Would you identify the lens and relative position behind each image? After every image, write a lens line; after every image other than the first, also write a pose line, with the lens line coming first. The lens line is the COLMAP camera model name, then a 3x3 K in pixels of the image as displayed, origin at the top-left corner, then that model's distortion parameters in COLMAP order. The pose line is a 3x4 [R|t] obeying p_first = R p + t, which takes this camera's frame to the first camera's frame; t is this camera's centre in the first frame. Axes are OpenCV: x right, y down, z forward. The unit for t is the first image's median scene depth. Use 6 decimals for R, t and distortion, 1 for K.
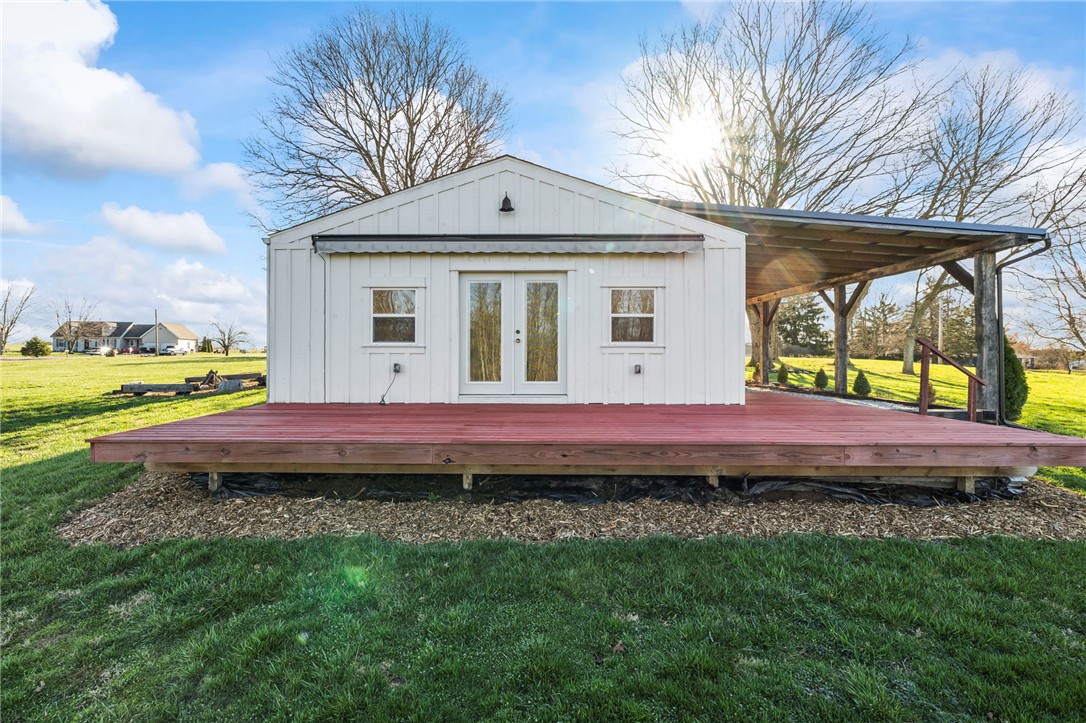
lens RADIAL K [[445.7, 0, 533.5], [0, 445.7, 360.1], [0, 0, 1]] dist [0.007521, 0.000209]
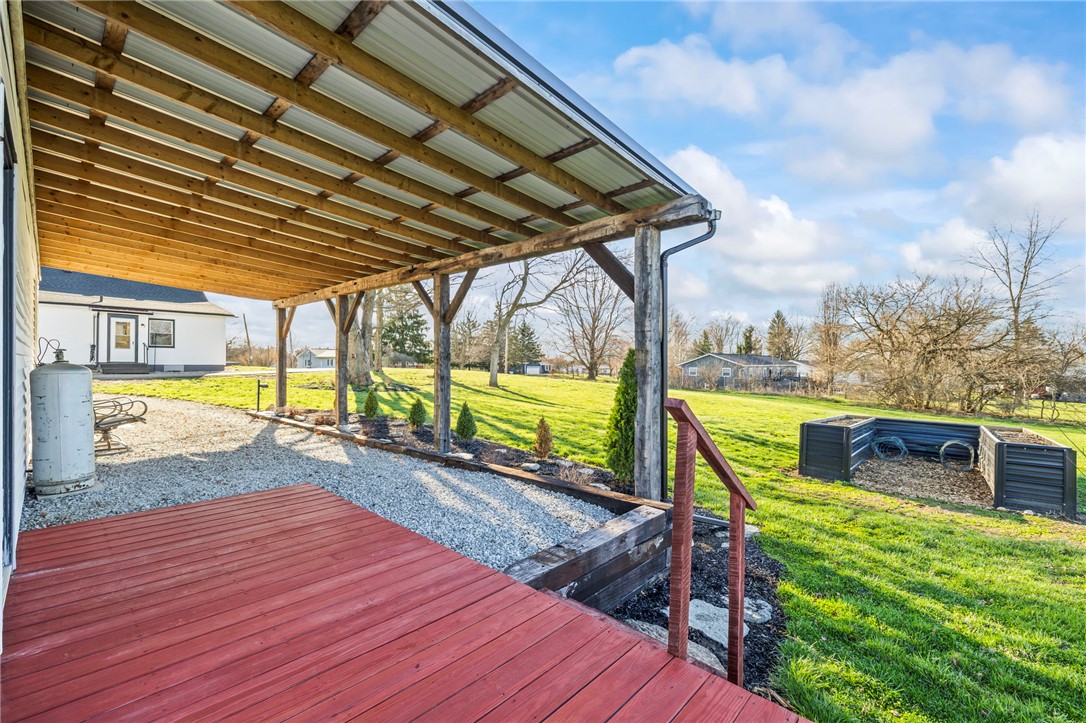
lens RADIAL K [[445.7, 0, 533.5], [0, 445.7, 360.1], [0, 0, 1]] dist [0.007521, 0.000209]
pose [[0.689008, 0.006705, 0.724723, 0.298346], [0.002540, 0.999929, -0.011666, -0.036555], [-0.724750, 0.009879, 0.688942, 0.442544]]
